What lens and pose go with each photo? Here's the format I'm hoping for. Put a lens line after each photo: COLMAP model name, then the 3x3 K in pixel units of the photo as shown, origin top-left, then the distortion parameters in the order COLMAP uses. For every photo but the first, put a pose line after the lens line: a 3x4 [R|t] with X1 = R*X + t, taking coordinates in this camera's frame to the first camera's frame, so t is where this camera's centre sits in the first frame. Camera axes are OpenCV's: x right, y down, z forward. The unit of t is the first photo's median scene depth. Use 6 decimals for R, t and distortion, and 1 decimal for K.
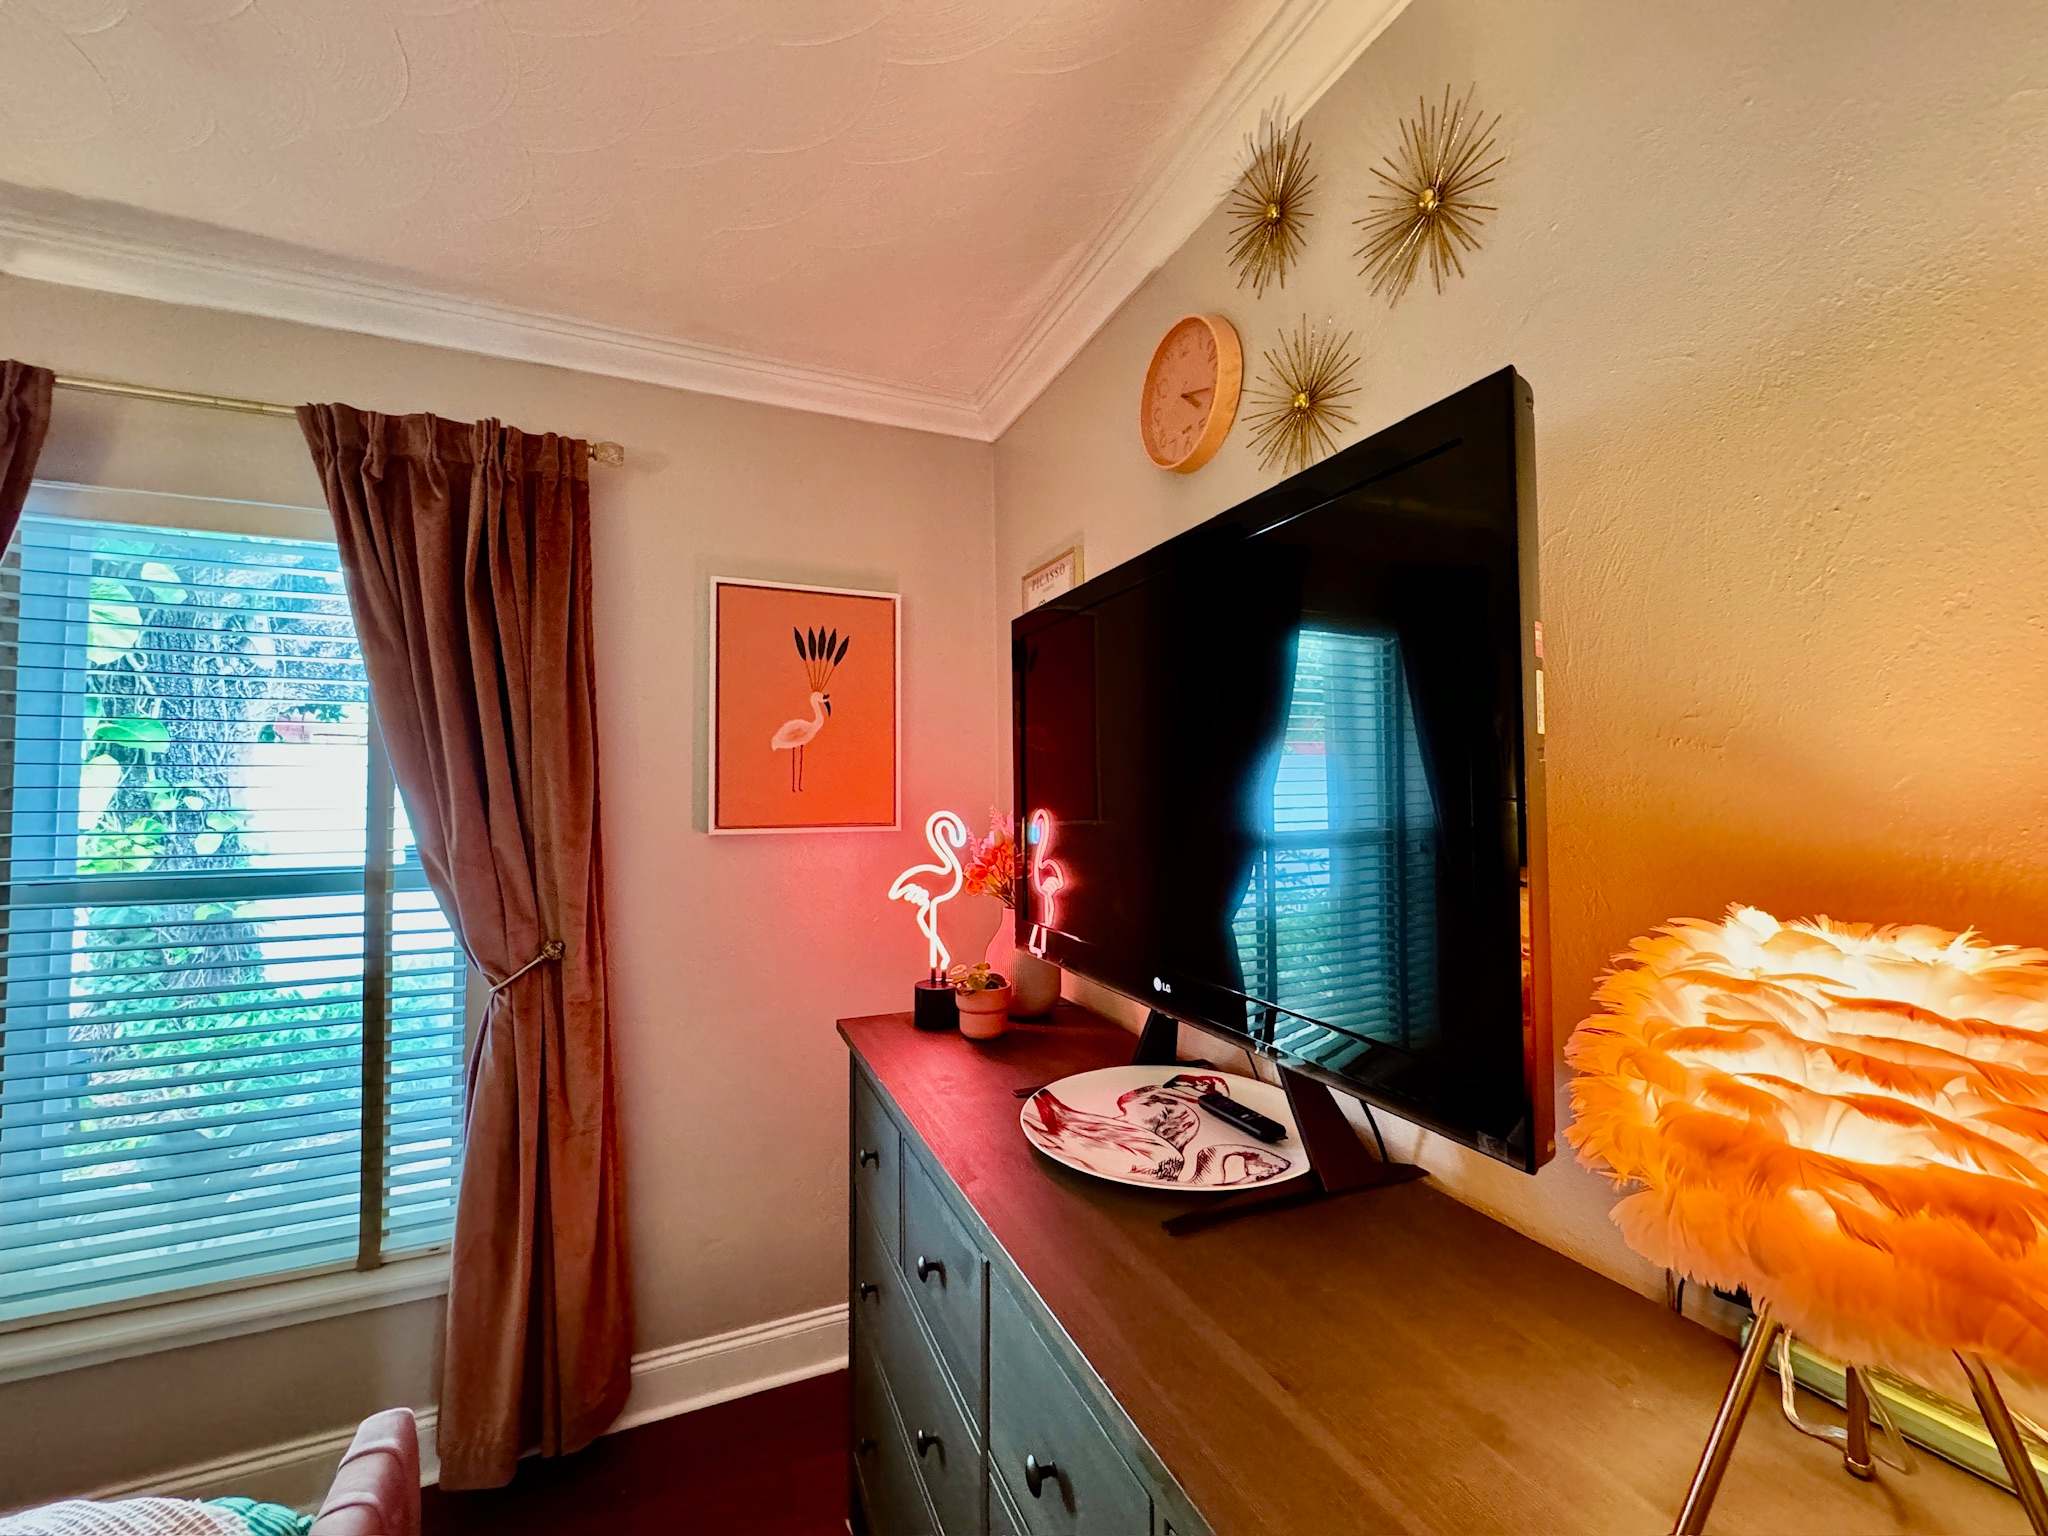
lens RADIAL K [[818.8, 0, 1025.8], [0, 818.8, 766.5], [0, 0, 1]] dist [-0.001997, 0.000193]
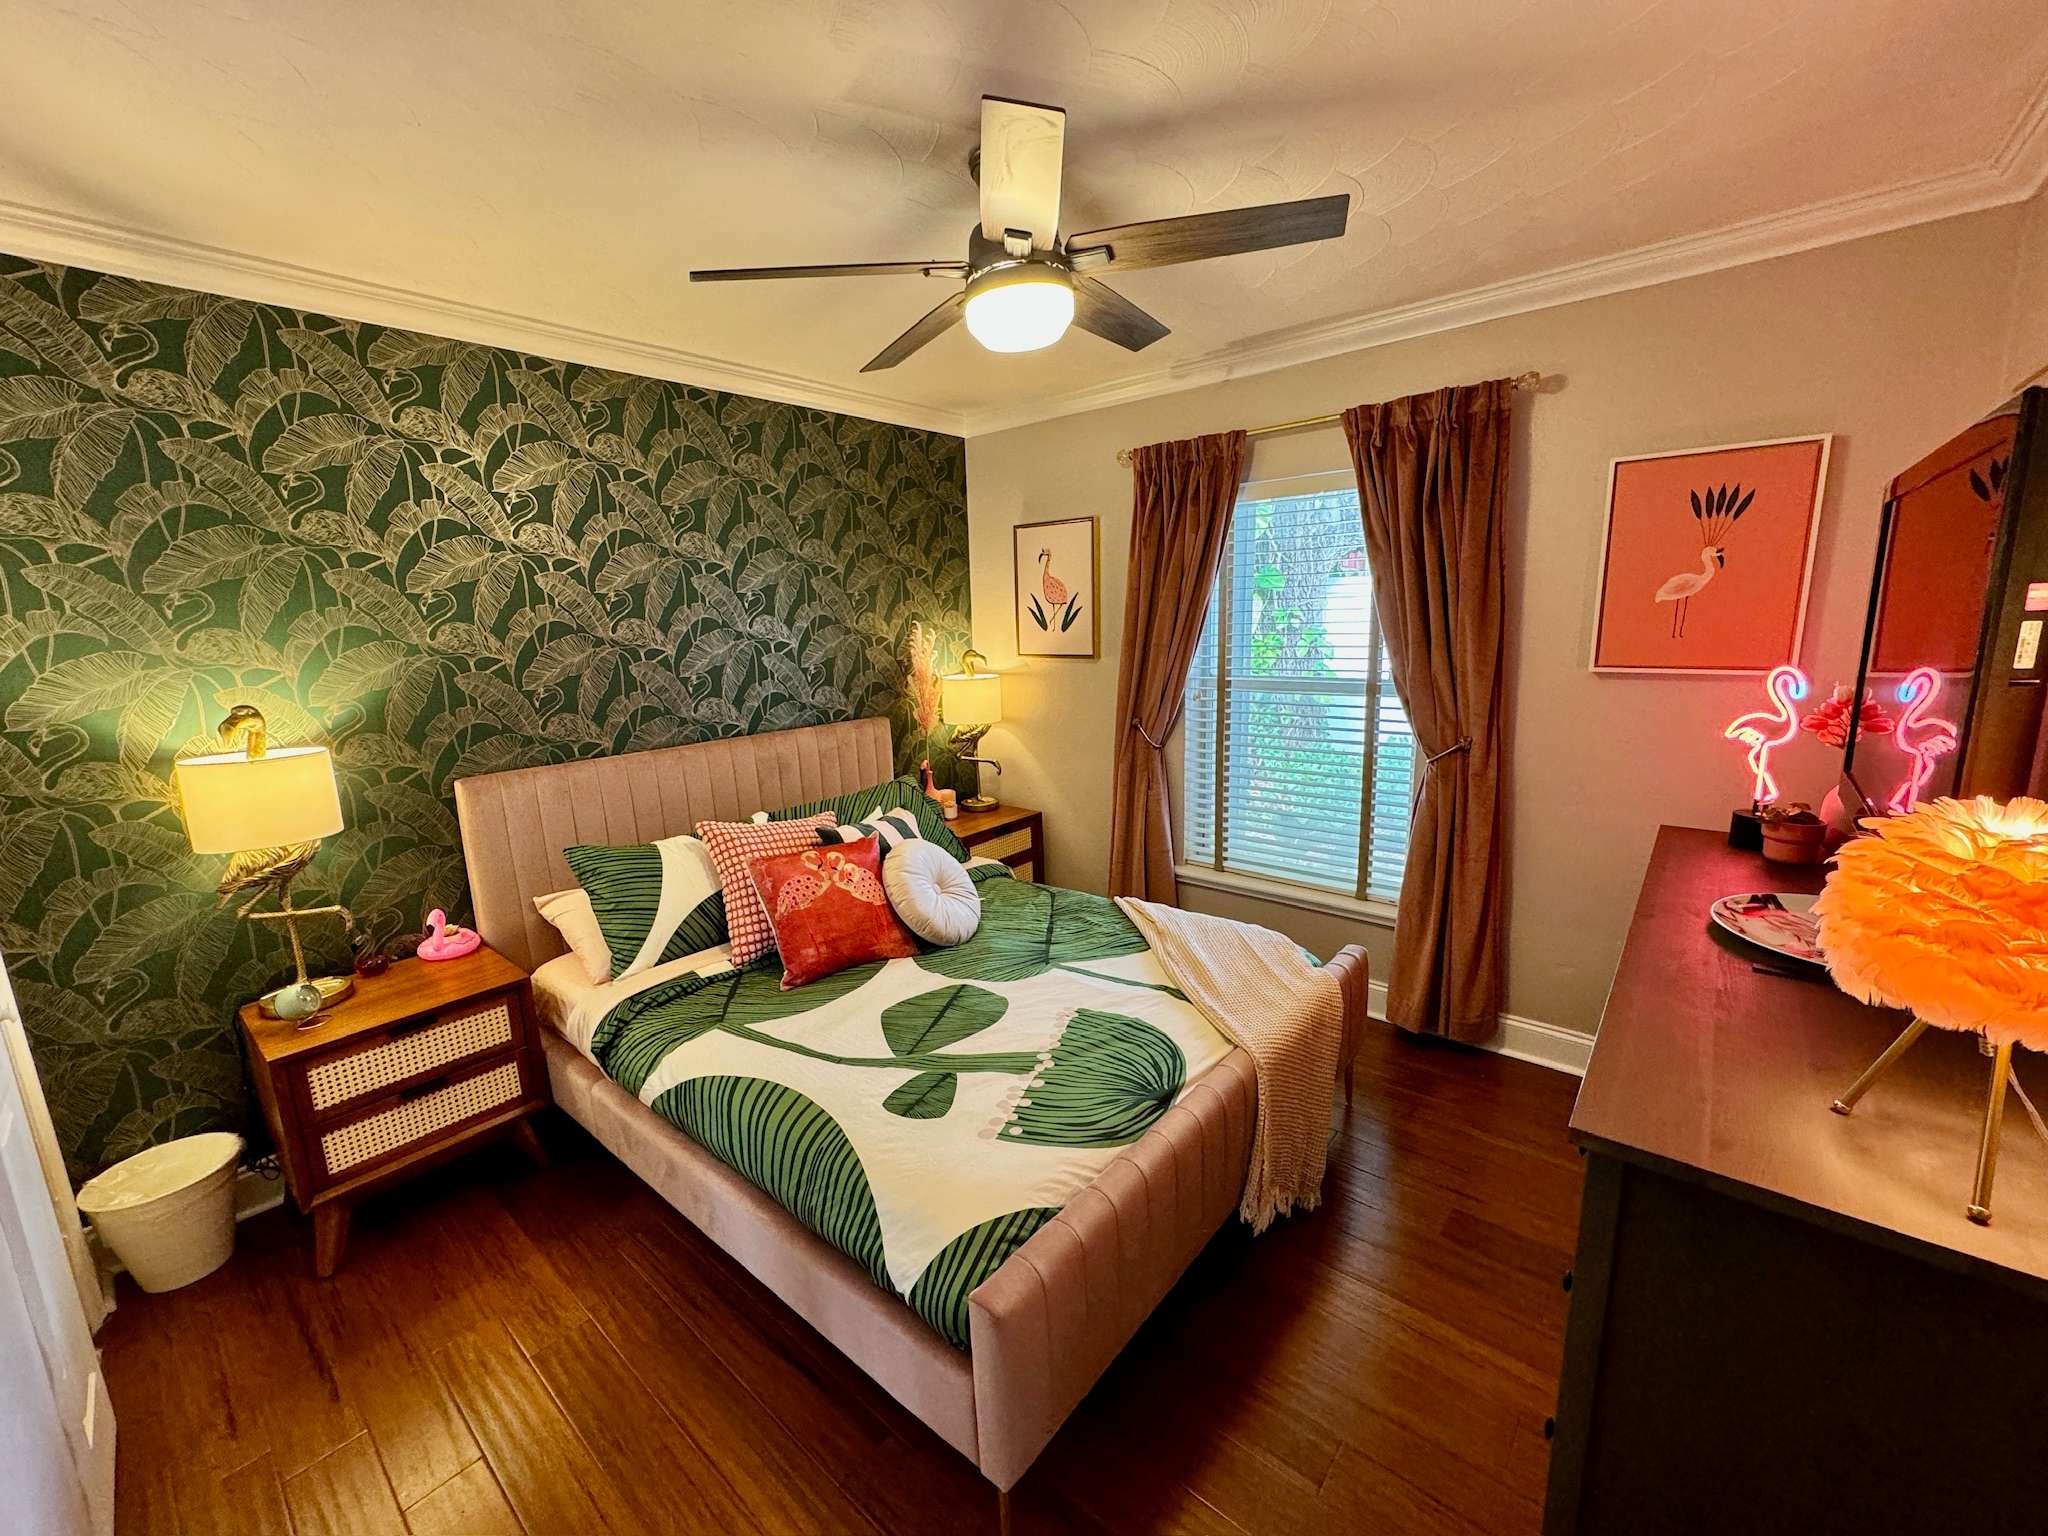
lens RADIAL K [[818.8, 0, 1022.2], [0, 818.8, 770.7], [0, 0, 1]] dist [-0.001997, 0.000193]
pose [[0.443732, 0.164830, -0.880871, 0.423745], [0.055483, 0.976001, 0.210580, -0.094940], [0.894440, -0.142314, 0.423937, -0.411058]]
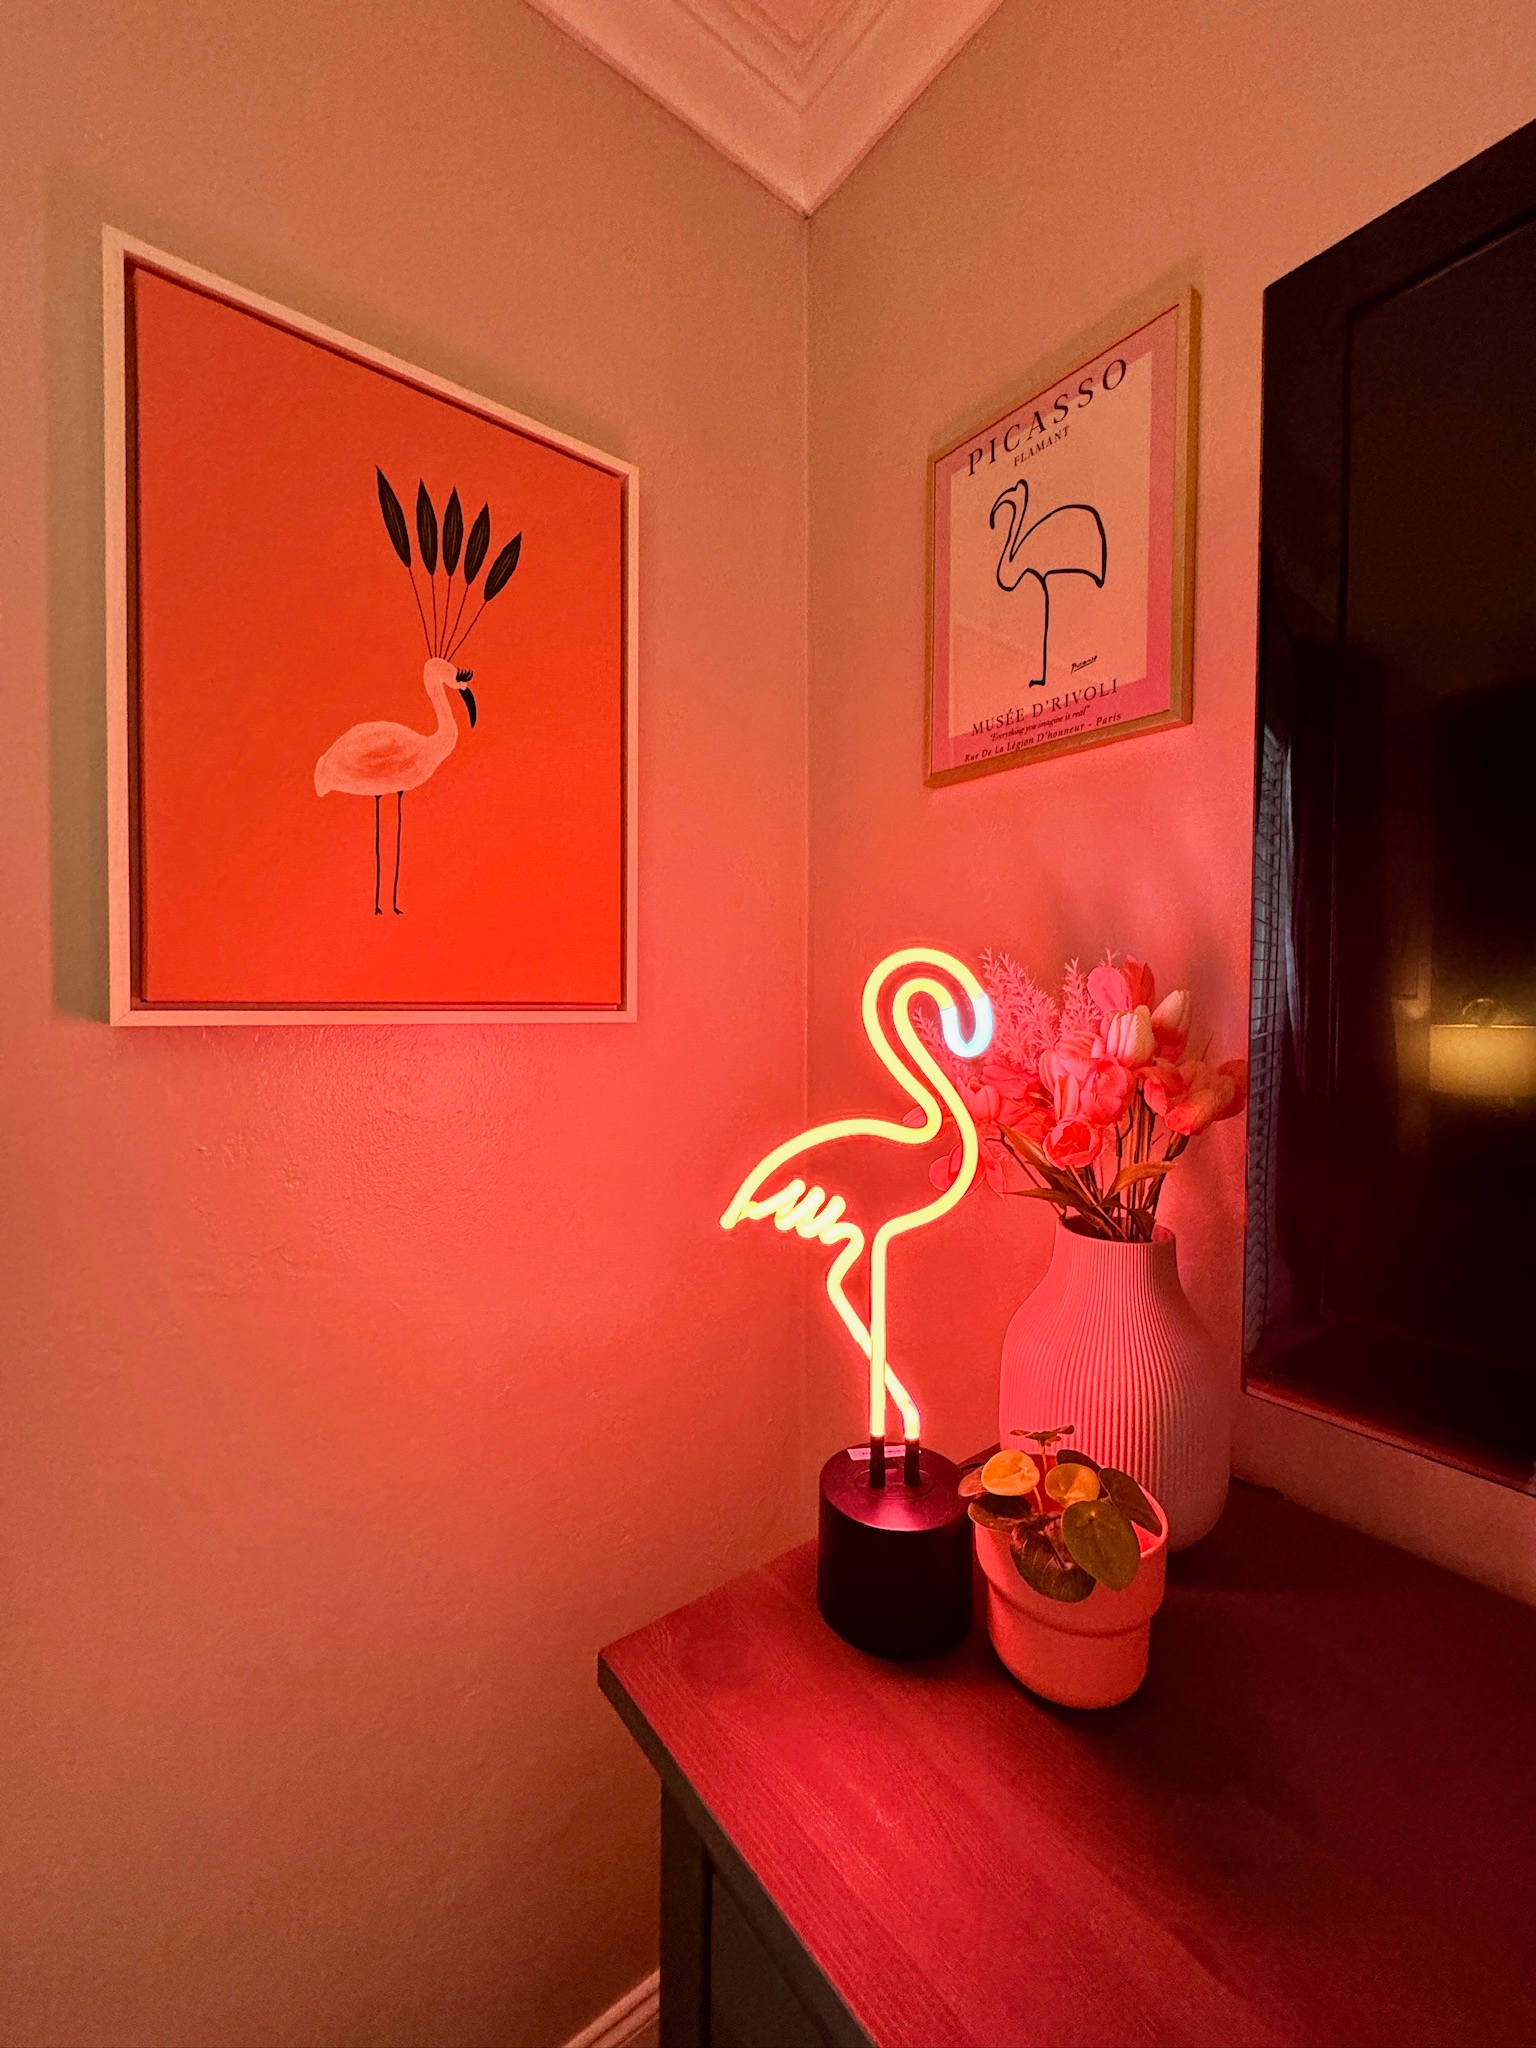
lens RADIAL K [[818.8, 0, 801.9], [0, 818.8, 1027.6], [0, 0, 1]] dist [-0.001997, 0.000193]
pose [[0.977663, 0.004463, 0.210131, -0.198737], [-0.019324, 0.997449, 0.068723, 0.062817], [-0.209288, -0.071248, 0.975255, 0.679060]]
